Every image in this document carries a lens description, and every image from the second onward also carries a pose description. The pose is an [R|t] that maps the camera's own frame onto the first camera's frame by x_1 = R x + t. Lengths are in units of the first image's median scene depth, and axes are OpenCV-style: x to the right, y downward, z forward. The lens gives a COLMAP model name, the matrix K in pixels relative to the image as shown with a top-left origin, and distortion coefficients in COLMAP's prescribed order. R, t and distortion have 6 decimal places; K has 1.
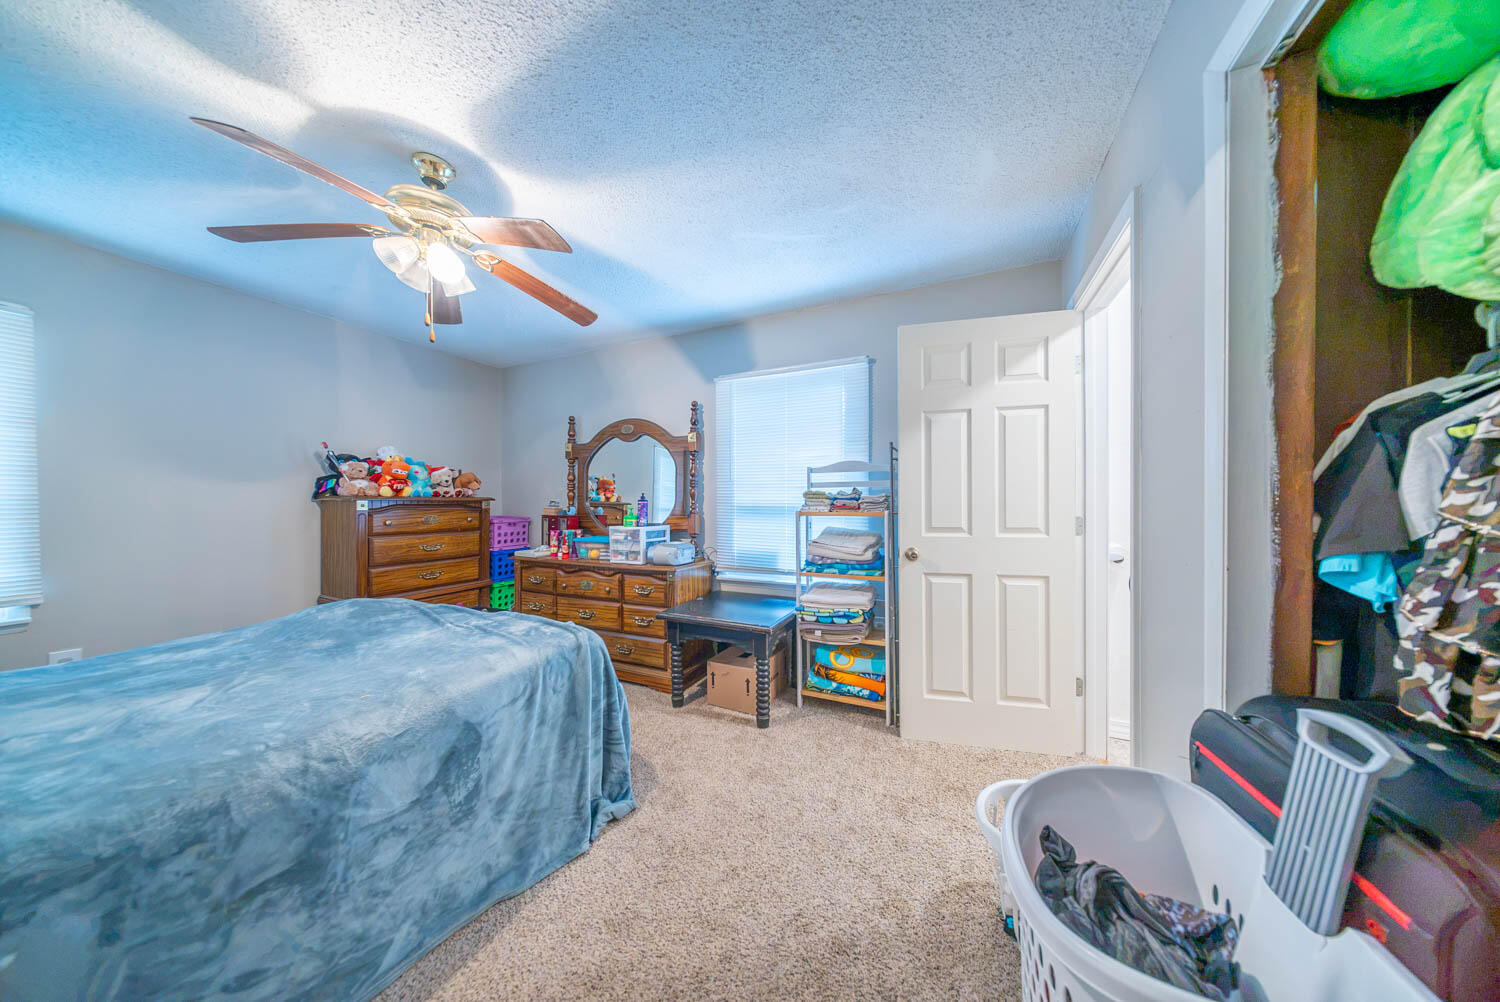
lens RADIAL K [[442.1, 0, 753.2], [0, 442.1, 506.4], [0, 0, 1]] dist [-0.001614, -0.000729]
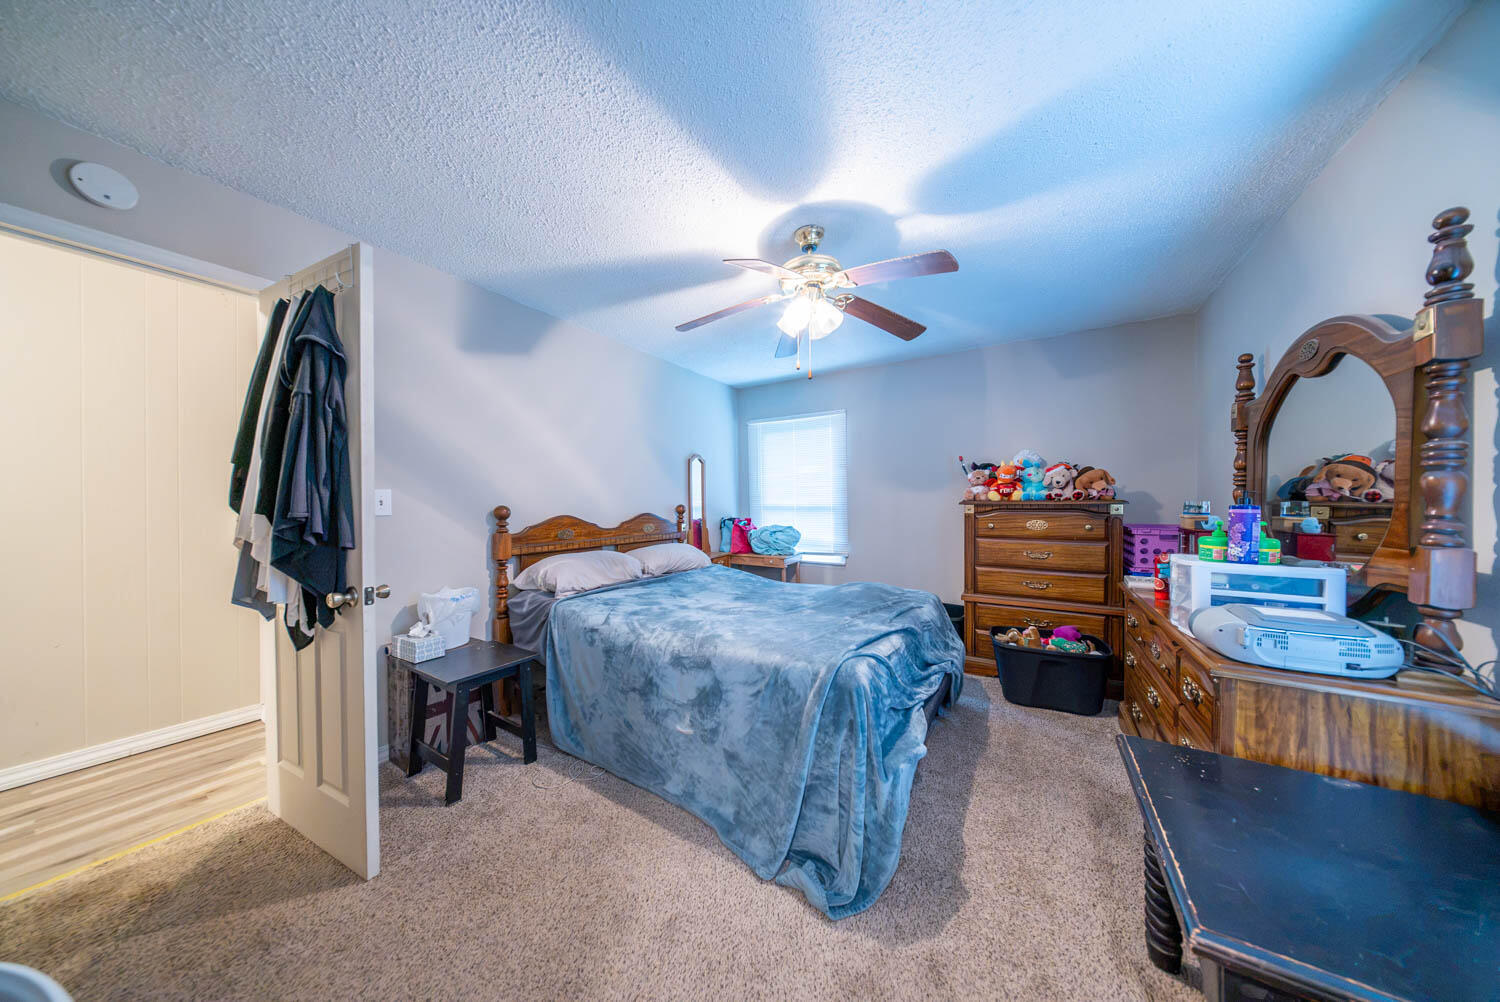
lens RADIAL K [[442.1, 0, 755.1], [0, 442.1, 498.9], [0, 0, 1]] dist [-0.001614, -0.000729]
pose [[-0.143005, -0.014930, -0.989609, 0.273861], [-0.008241, 0.999870, -0.013894, -0.006540], [0.989688, 0.006168, -0.143110, 0.550872]]
